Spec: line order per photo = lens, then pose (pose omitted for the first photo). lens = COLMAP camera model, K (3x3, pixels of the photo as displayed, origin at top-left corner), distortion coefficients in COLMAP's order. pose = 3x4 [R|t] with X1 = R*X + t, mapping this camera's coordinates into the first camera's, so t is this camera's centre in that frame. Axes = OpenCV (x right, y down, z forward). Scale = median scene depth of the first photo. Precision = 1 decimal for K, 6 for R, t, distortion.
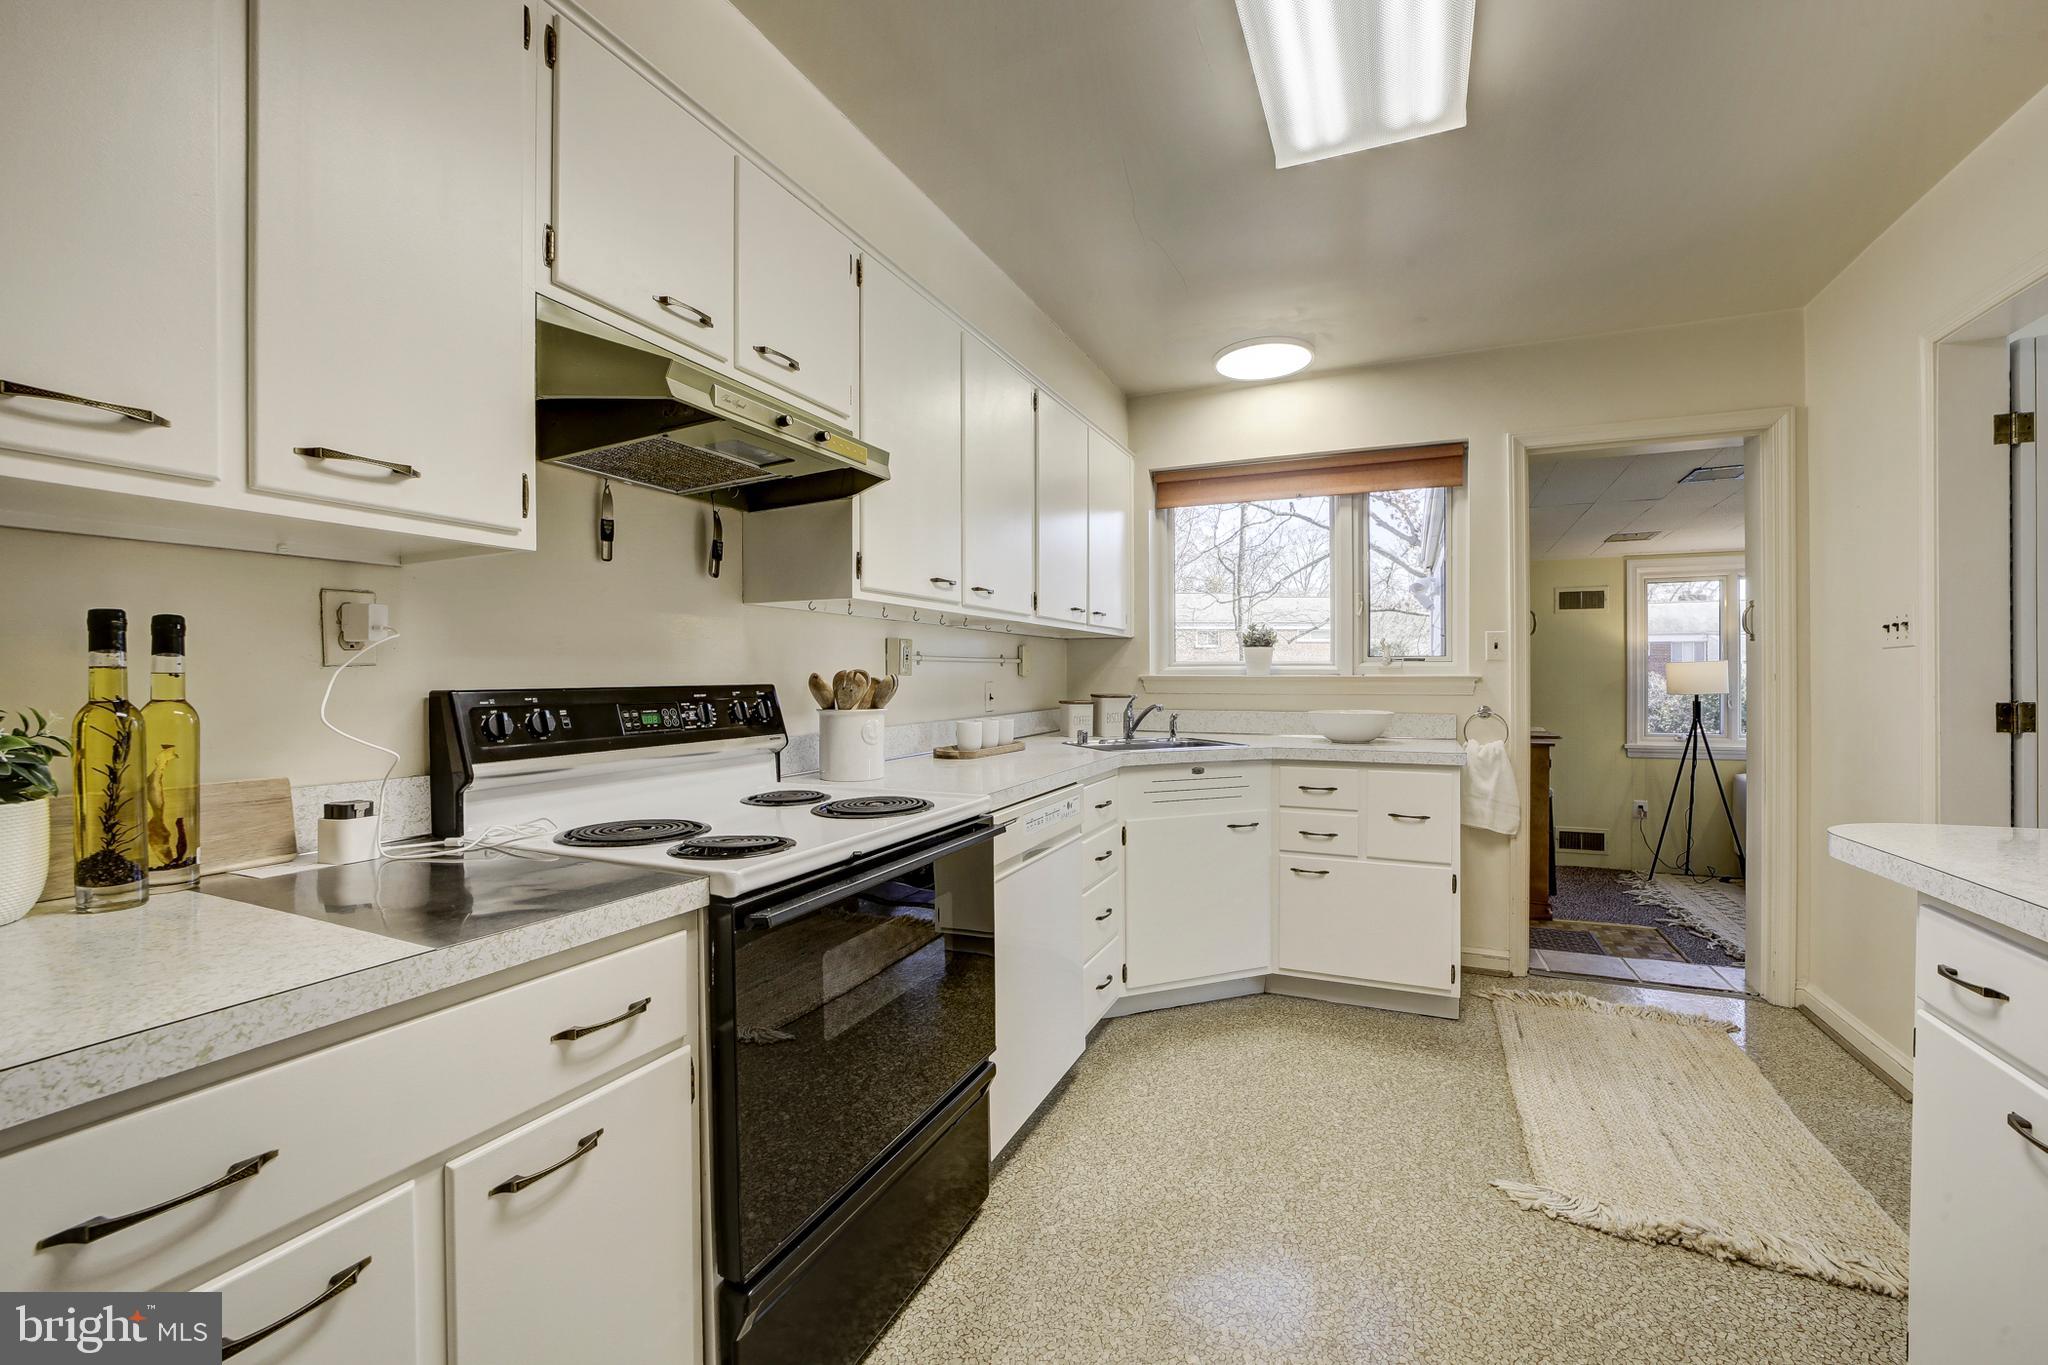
lens RADIAL K [[816.3, 0, 1024.0], [0, 816.3, 682.5], [0, 0, 1]] dist [-0.034904, 0.008820]
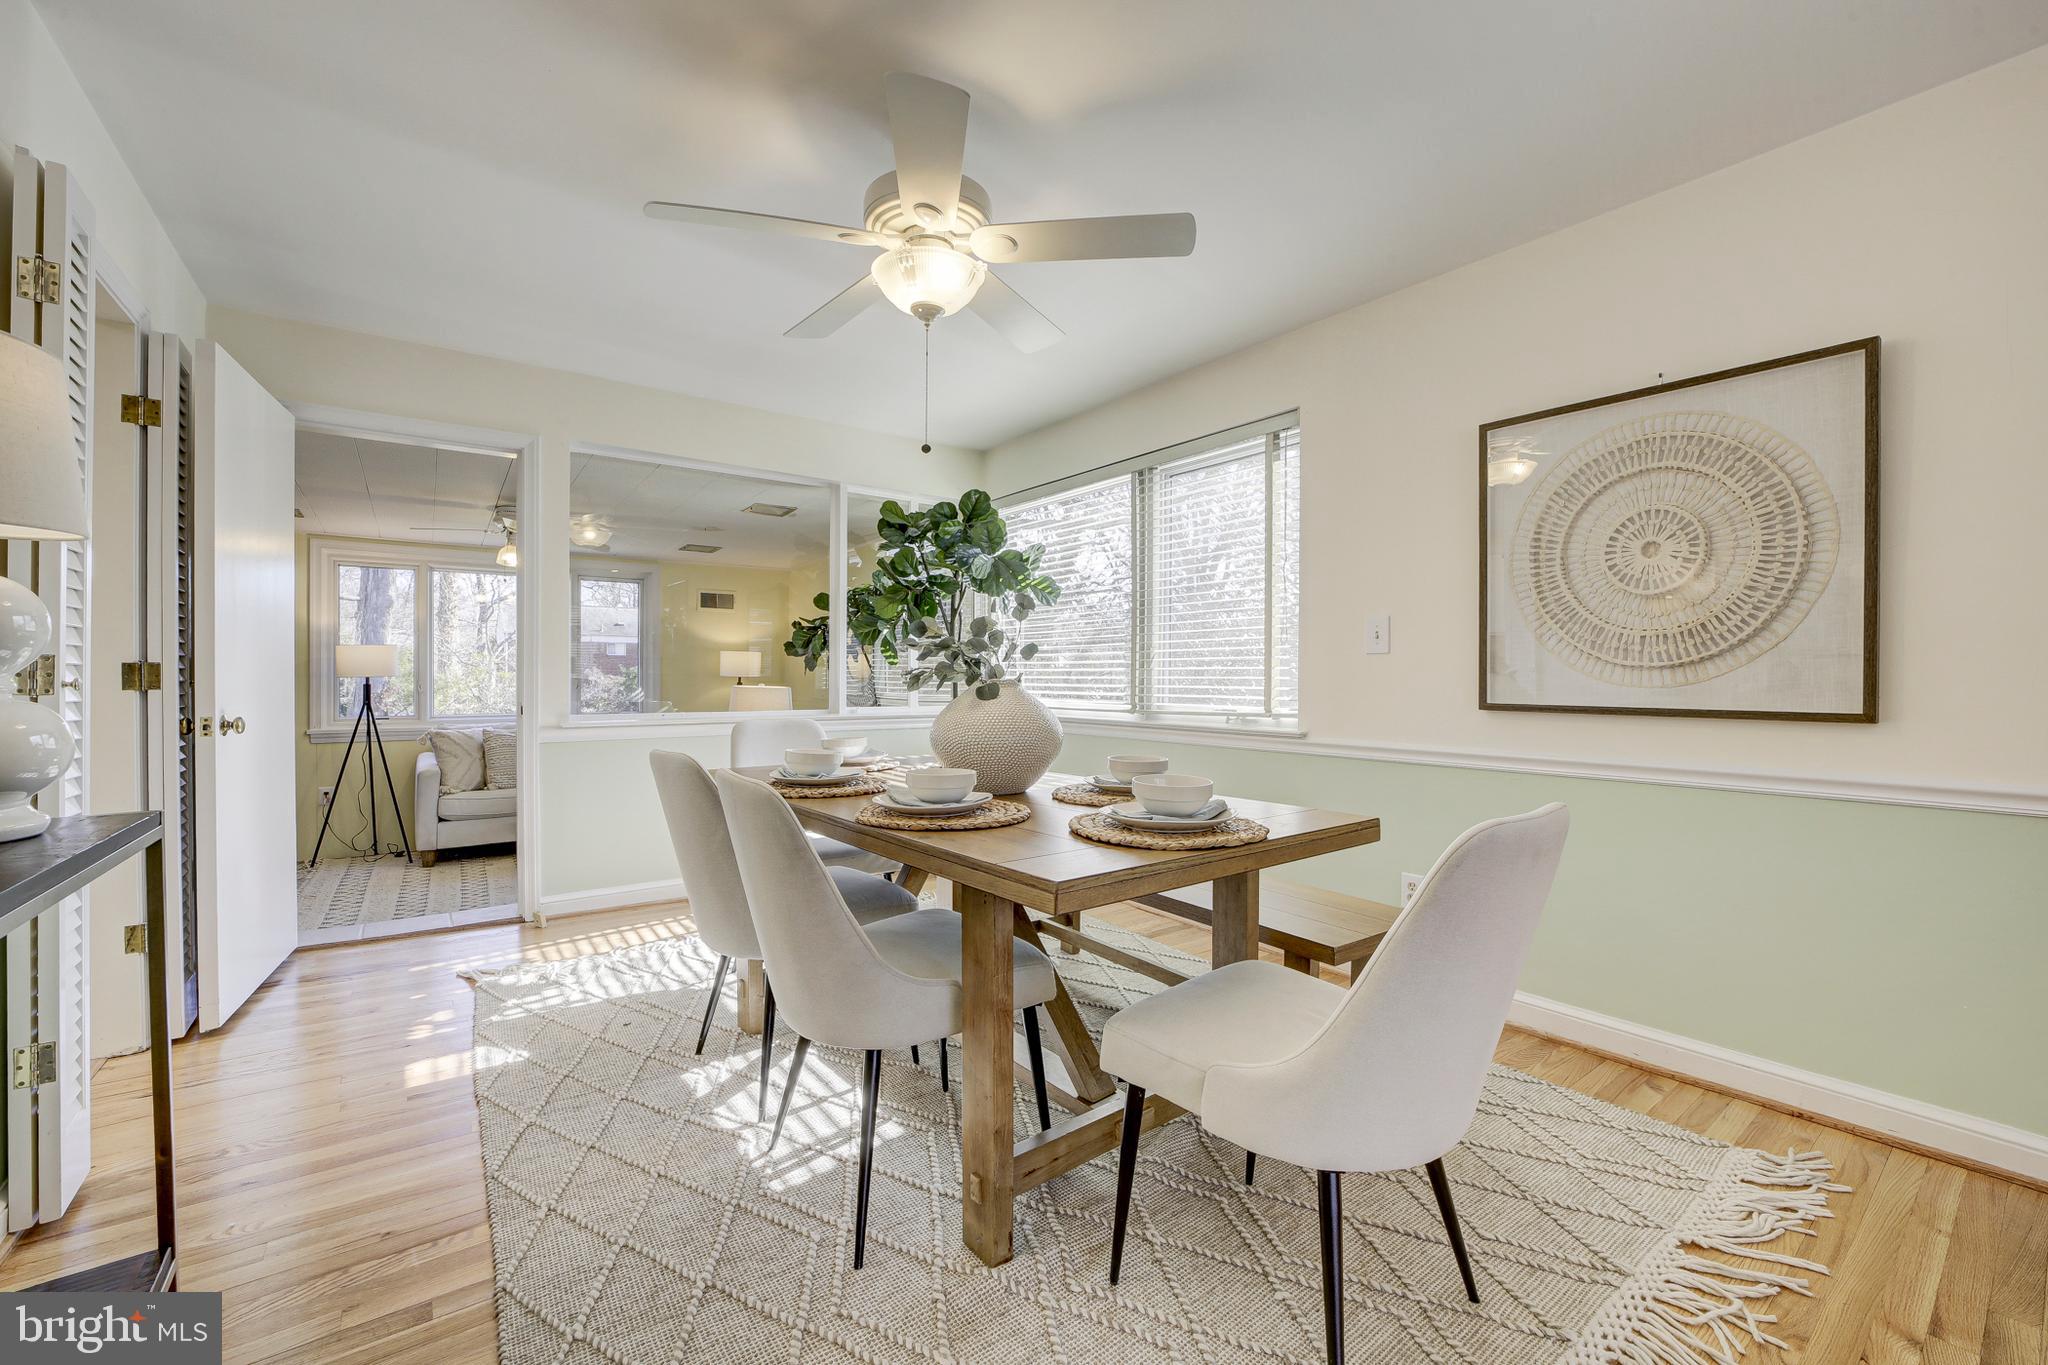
lens RADIAL K [[816.3, 0, 1024.0], [0, 816.3, 682.5], [0, 0, 1]] dist [-0.034904, 0.008820]
pose [[0.480756, 0.000963, 0.876854, 0.333491], [-0.001686, 0.999999, -0.000173, 0.019429], [-0.876853, -0.001395, 0.480757, -0.224452]]
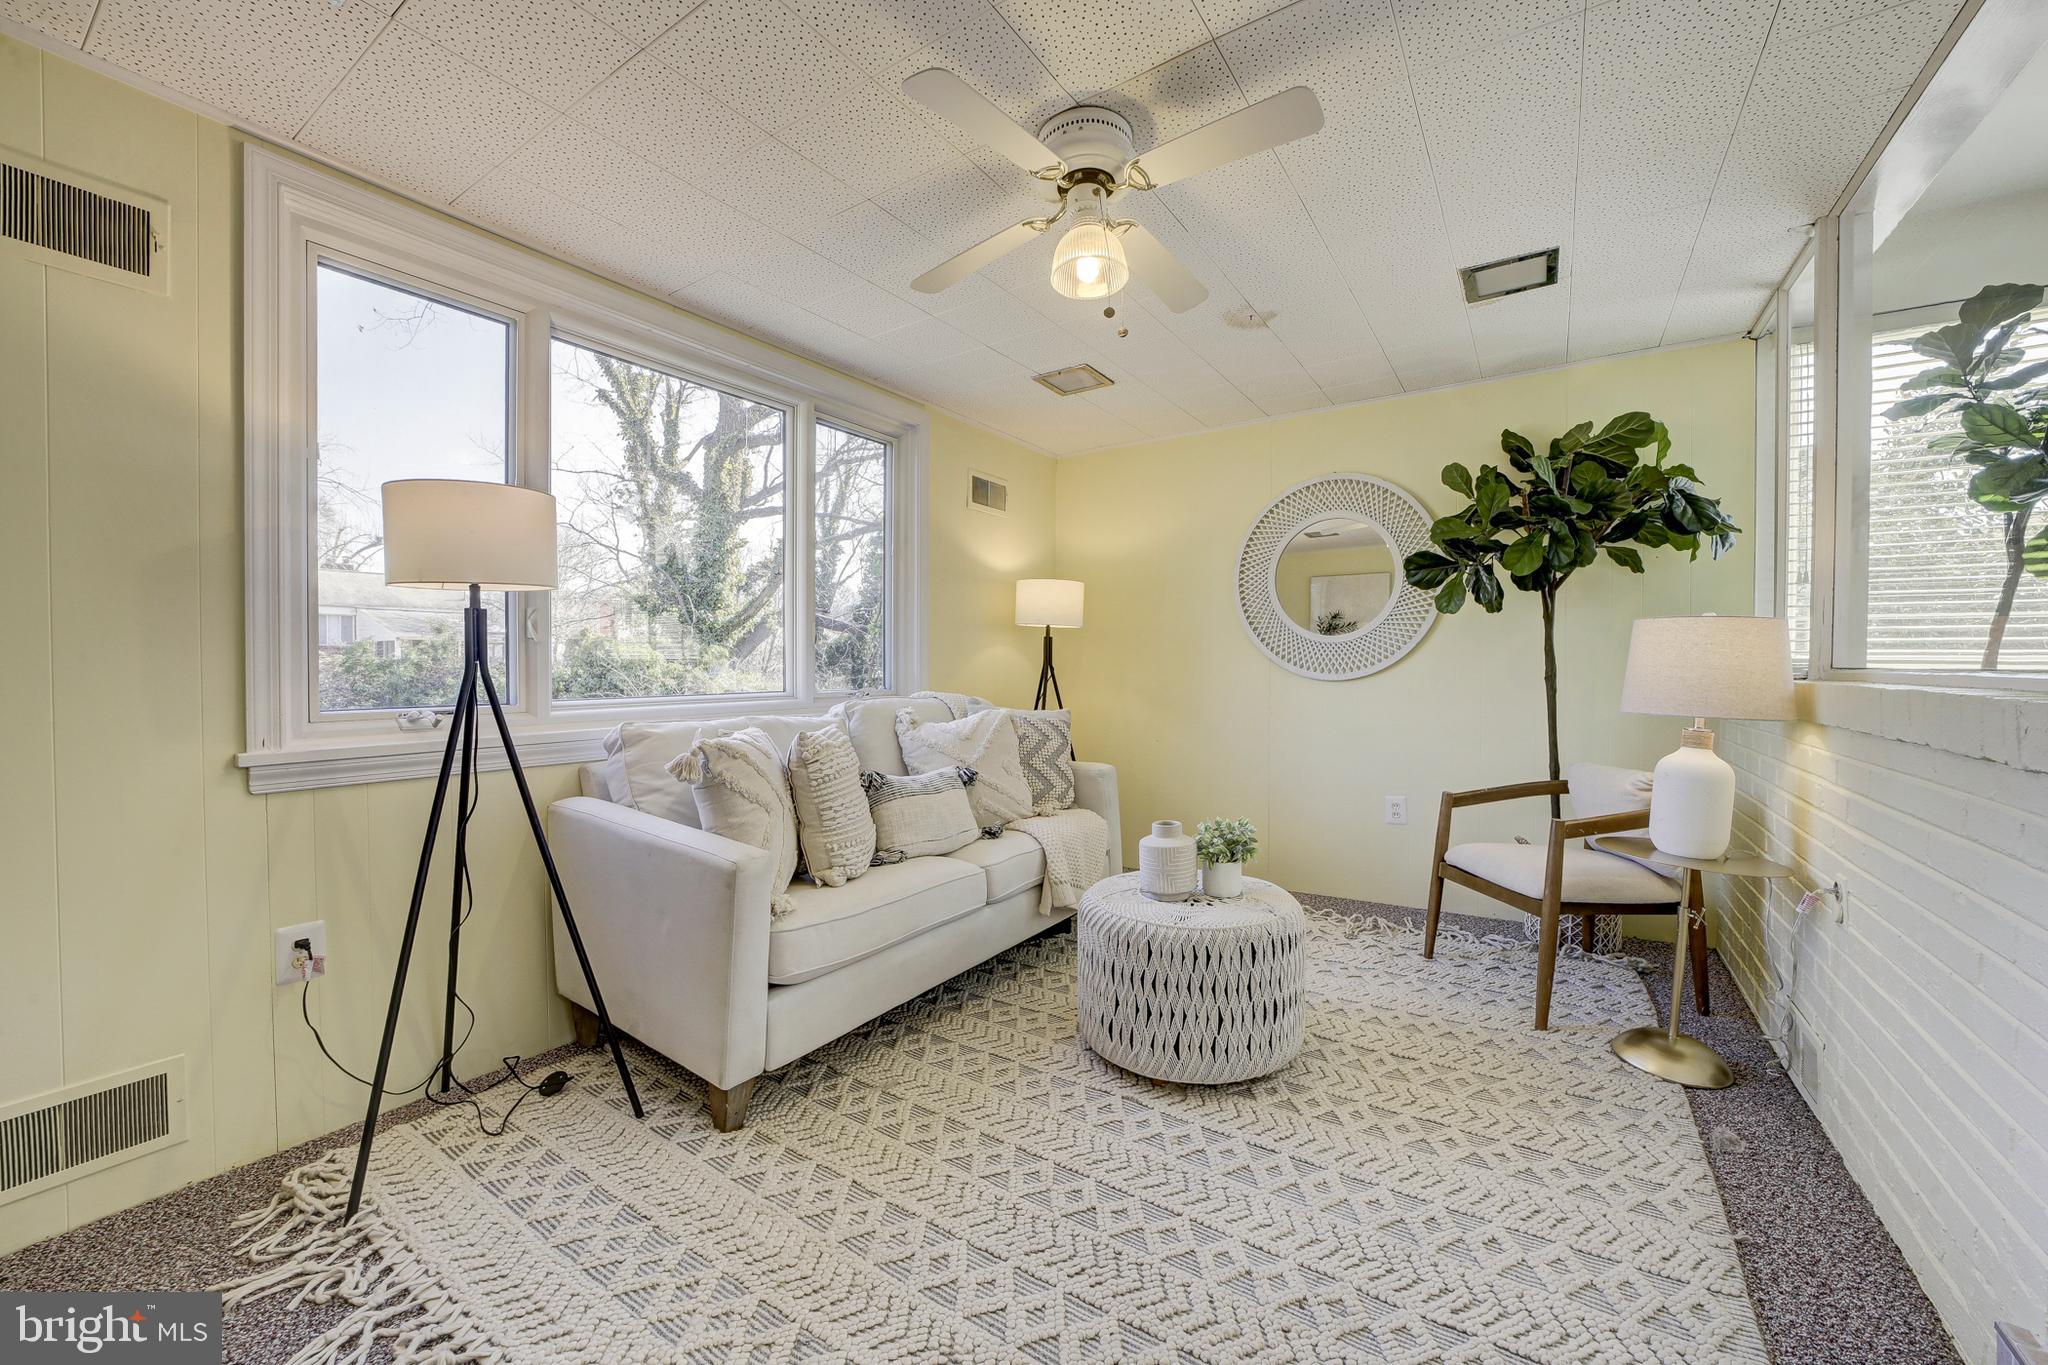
lens RADIAL K [[816.3, 0, 1024.0], [0, 816.3, 682.5], [0, 0, 1]] dist [-0.034904, 0.008820]
pose [[0.156992, -0.012497, 0.987521, 0.516170], [0.002957, 0.999921, 0.012184, 0.050544], [-0.987595, 0.001008, 0.157016, 0.682942]]
